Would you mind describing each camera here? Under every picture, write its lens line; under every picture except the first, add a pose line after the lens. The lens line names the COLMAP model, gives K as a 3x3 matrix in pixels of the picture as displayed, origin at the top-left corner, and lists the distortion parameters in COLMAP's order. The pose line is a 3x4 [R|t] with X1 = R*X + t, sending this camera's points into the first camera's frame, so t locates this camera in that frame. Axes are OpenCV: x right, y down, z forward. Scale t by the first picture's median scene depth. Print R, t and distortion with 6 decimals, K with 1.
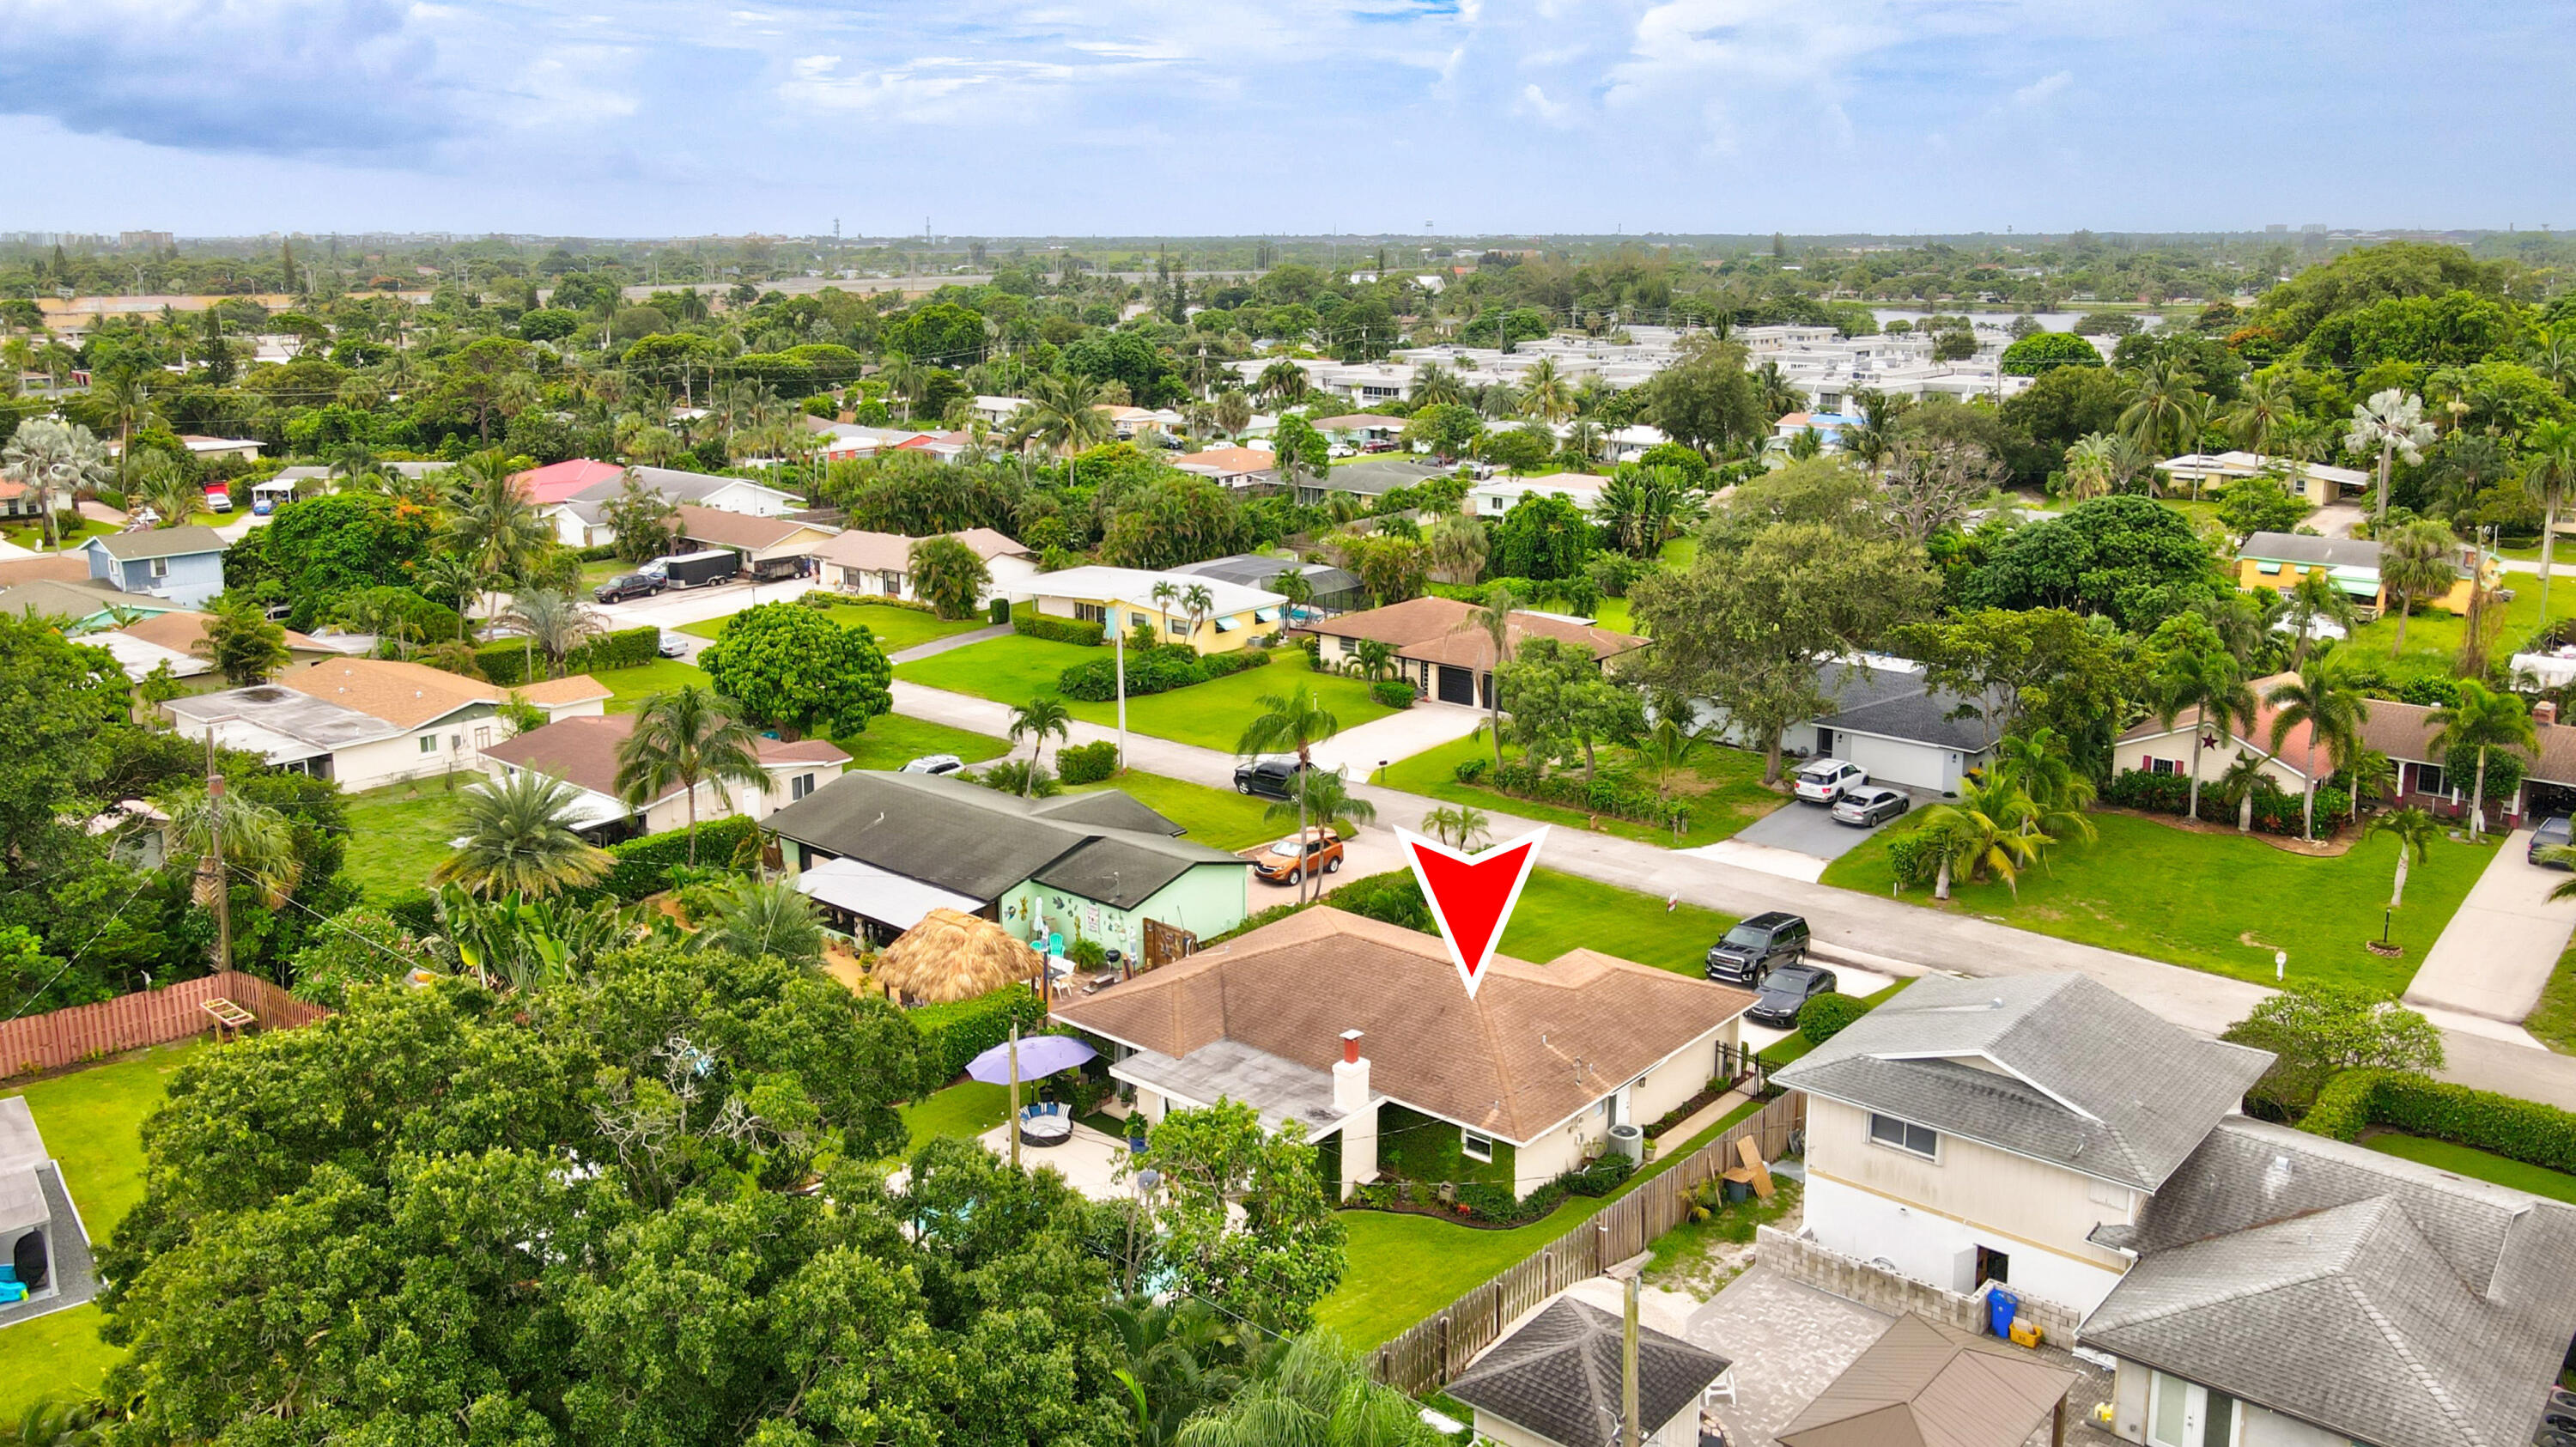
lens RADIAL K [[1947.8, 0, 1288.0], [0, 1947.8, 723.5], [0, 0, 1]] dist [-0.001419, 0.006086]
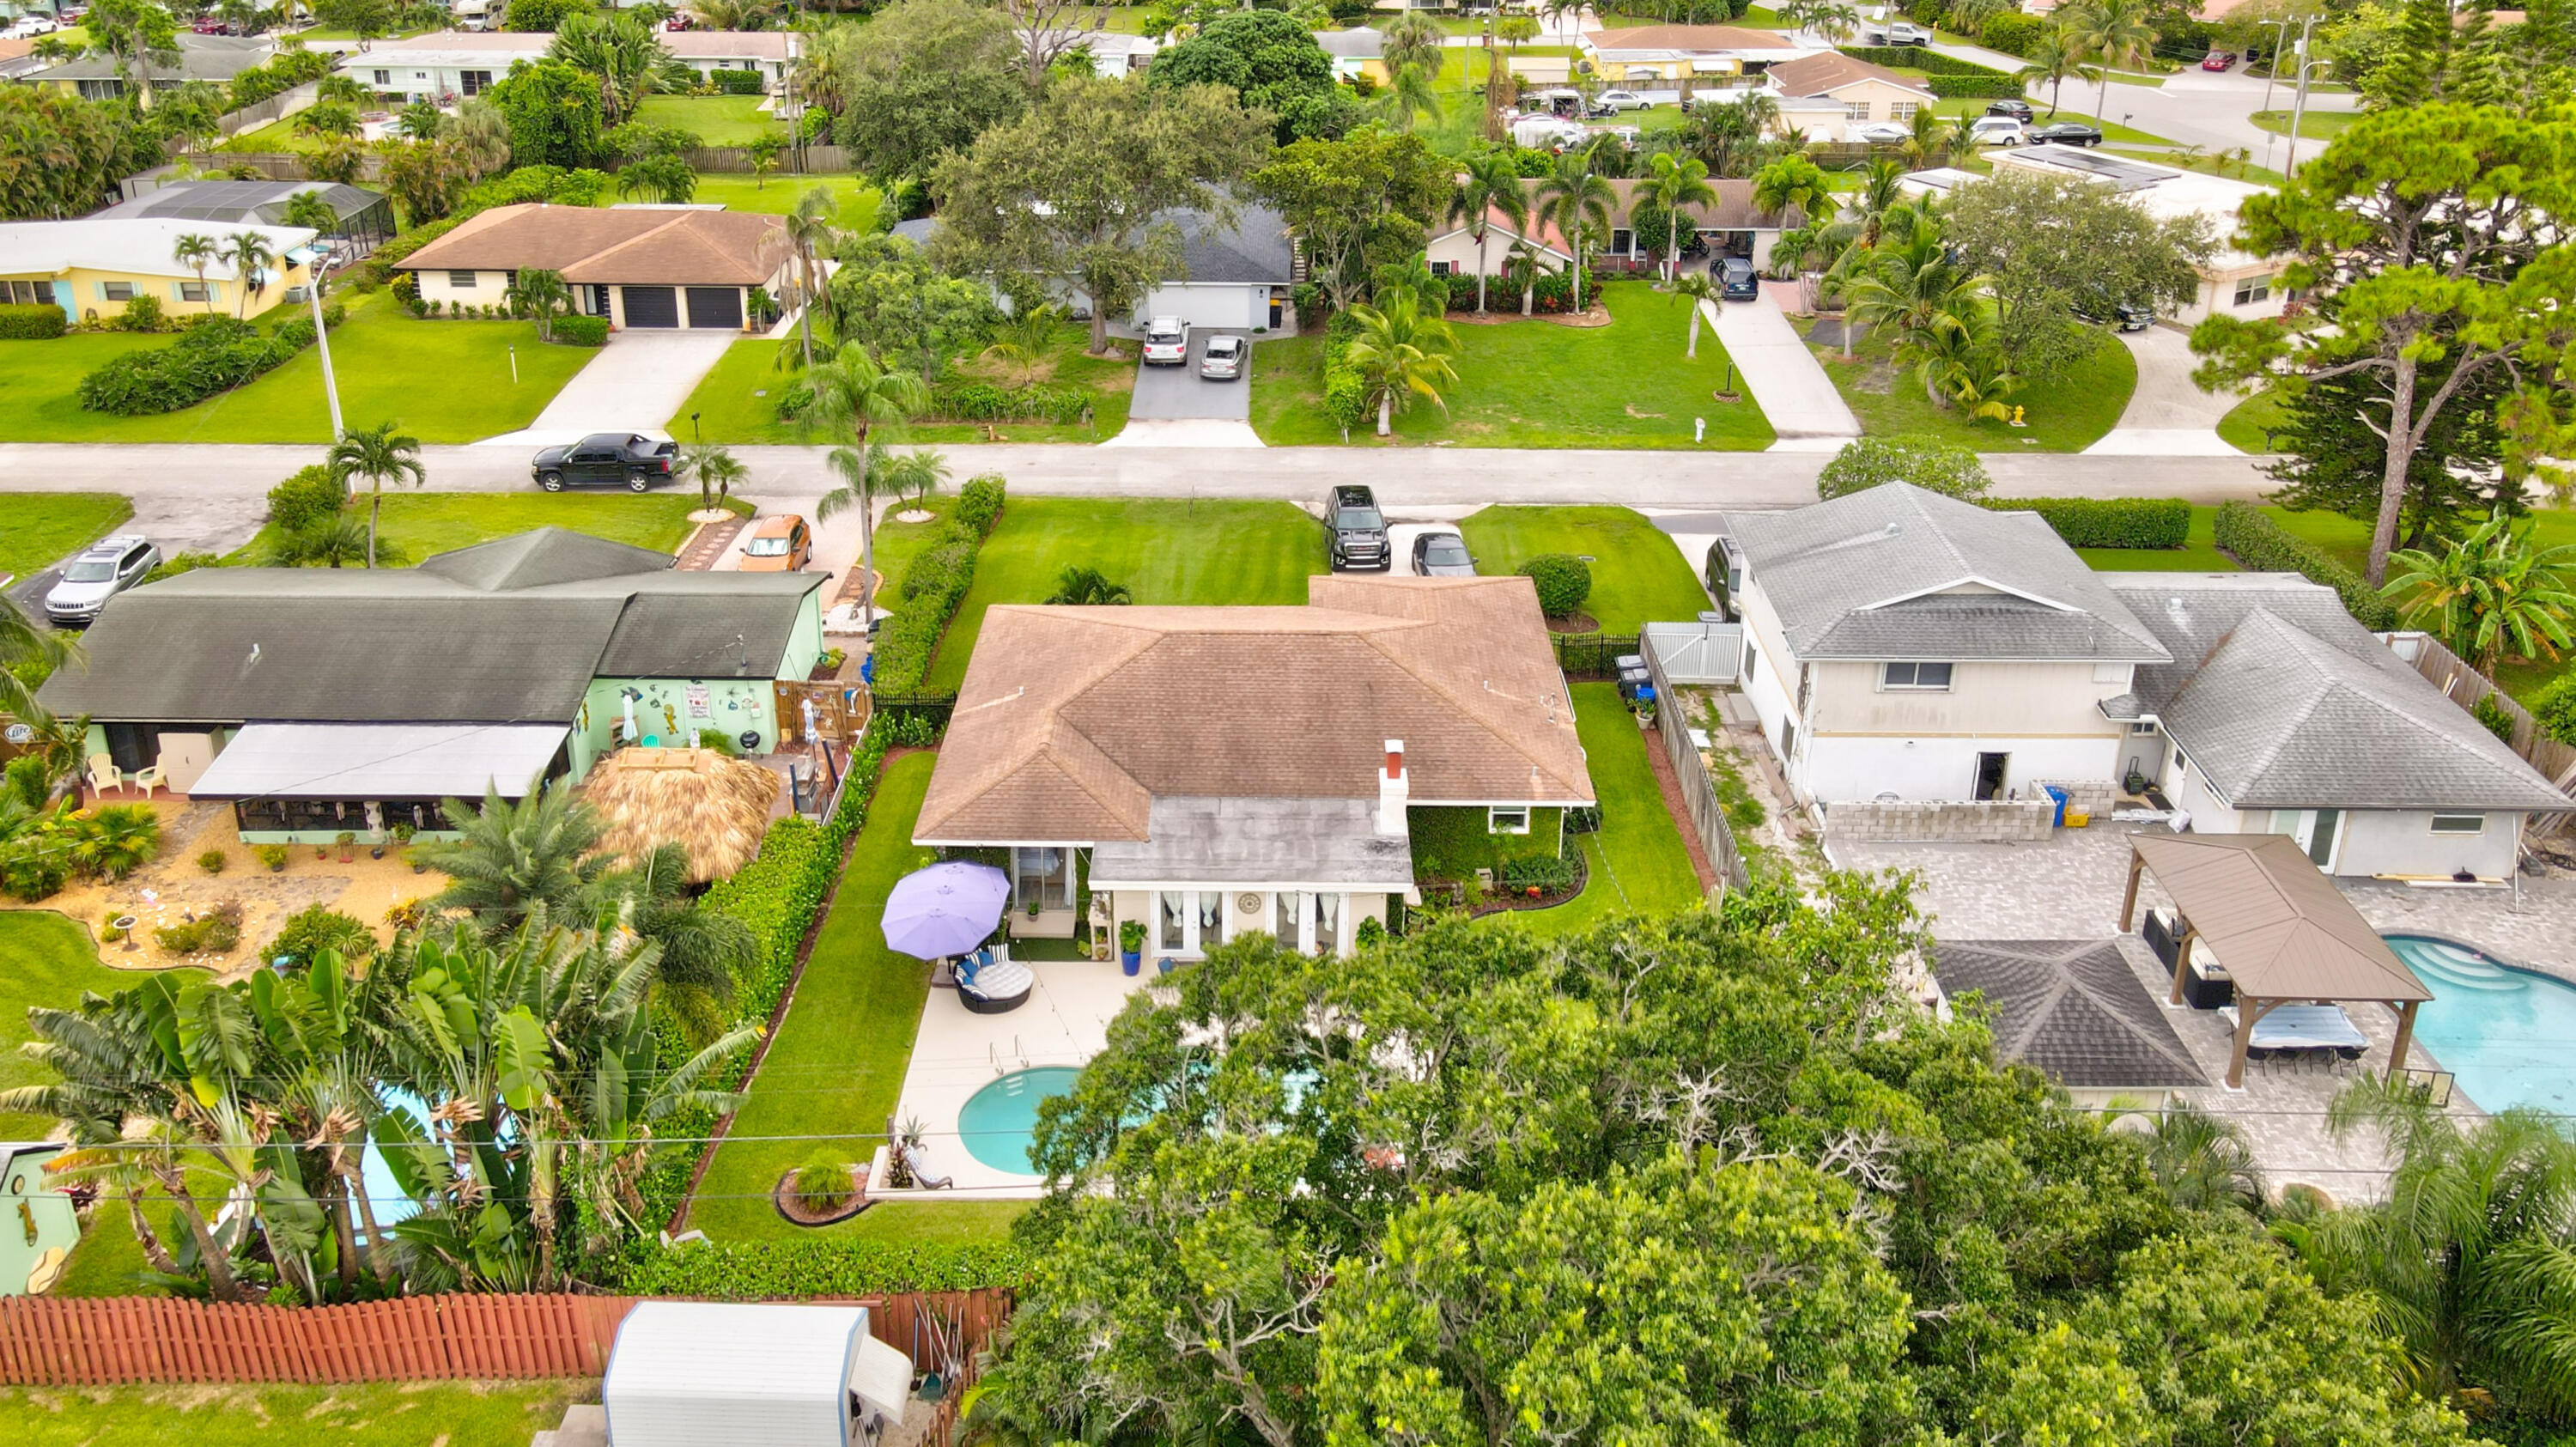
lens RADIAL K [[1944.9, 0, 1225.1], [0, 1944.9, 524.1], [0, 0, 1]] dist [-0.036762, 0.111541]
pose [[0.768242, -0.240693, 0.593187, -0.210485], [0.153831, 0.968884, 0.193908, -0.045915], [-0.621401, -0.057718, 0.781364, 0.162628]]
